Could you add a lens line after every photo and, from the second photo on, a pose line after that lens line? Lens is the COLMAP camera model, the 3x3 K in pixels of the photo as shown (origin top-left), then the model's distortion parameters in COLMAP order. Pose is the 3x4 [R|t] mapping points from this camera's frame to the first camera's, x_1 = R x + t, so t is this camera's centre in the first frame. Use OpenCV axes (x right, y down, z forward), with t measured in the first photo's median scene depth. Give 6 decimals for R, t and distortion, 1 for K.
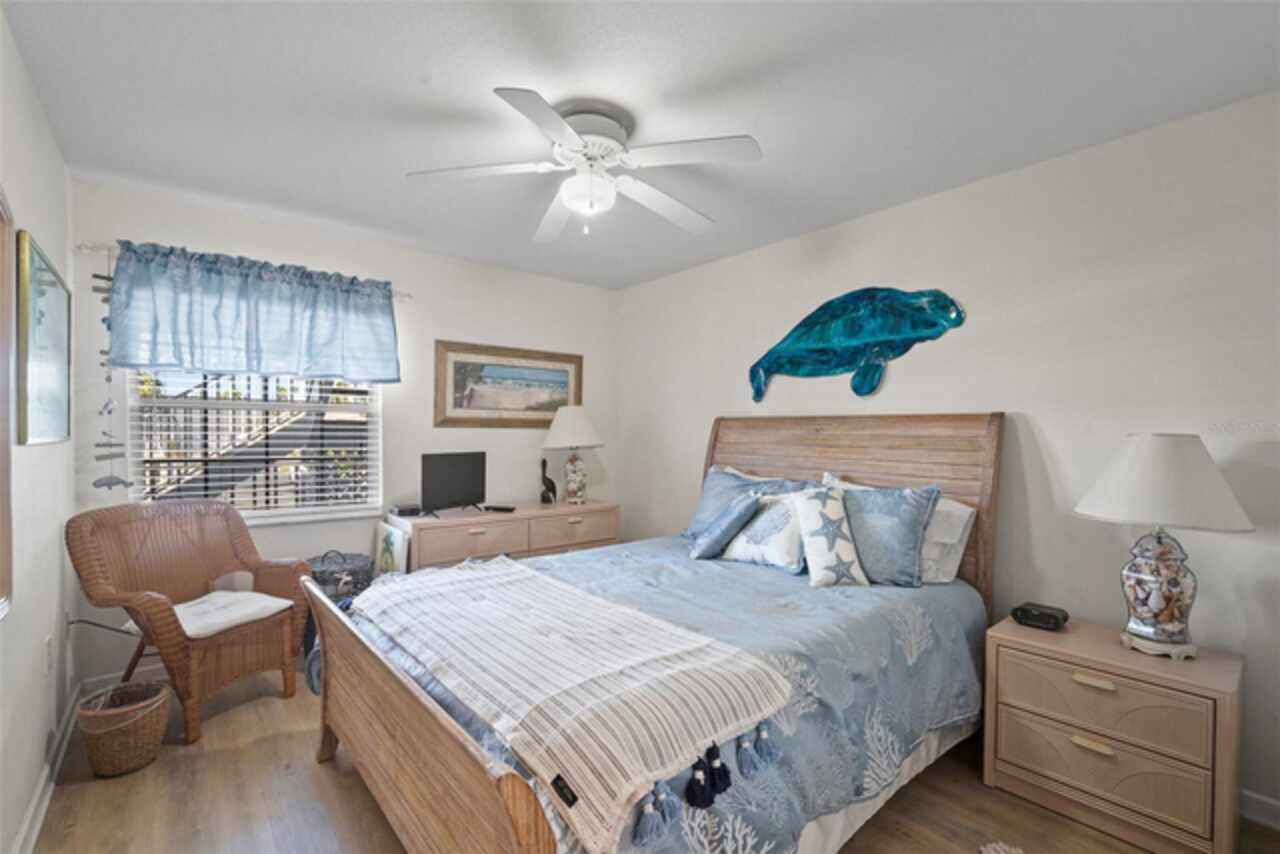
lens RADIAL K [[569.2, 0, 639.9], [0, 569.2, 432.8], [0, 0, 1]] dist [-0.013072, -0.000181]
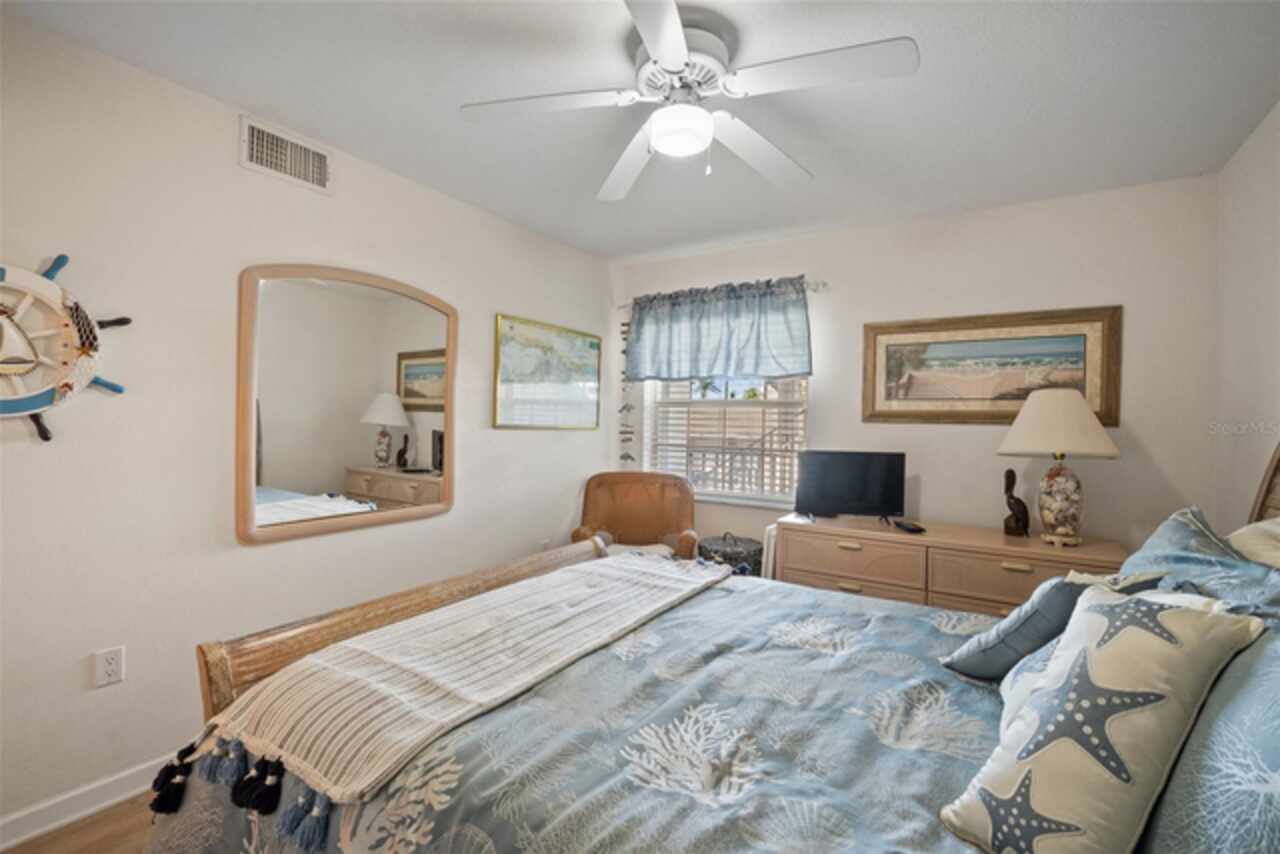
lens RADIAL K [[560.1, 0, 641.5], [0, 560.1, 419.7], [0, 0, 1]] dist [-0.010402, 0.000093]
pose [[0.297087, -0.004078, -0.954842, 0.404922], [-0.018215, 0.999785, -0.009937, 0.000761], [0.954677, 0.020345, 0.296948, 0.447863]]
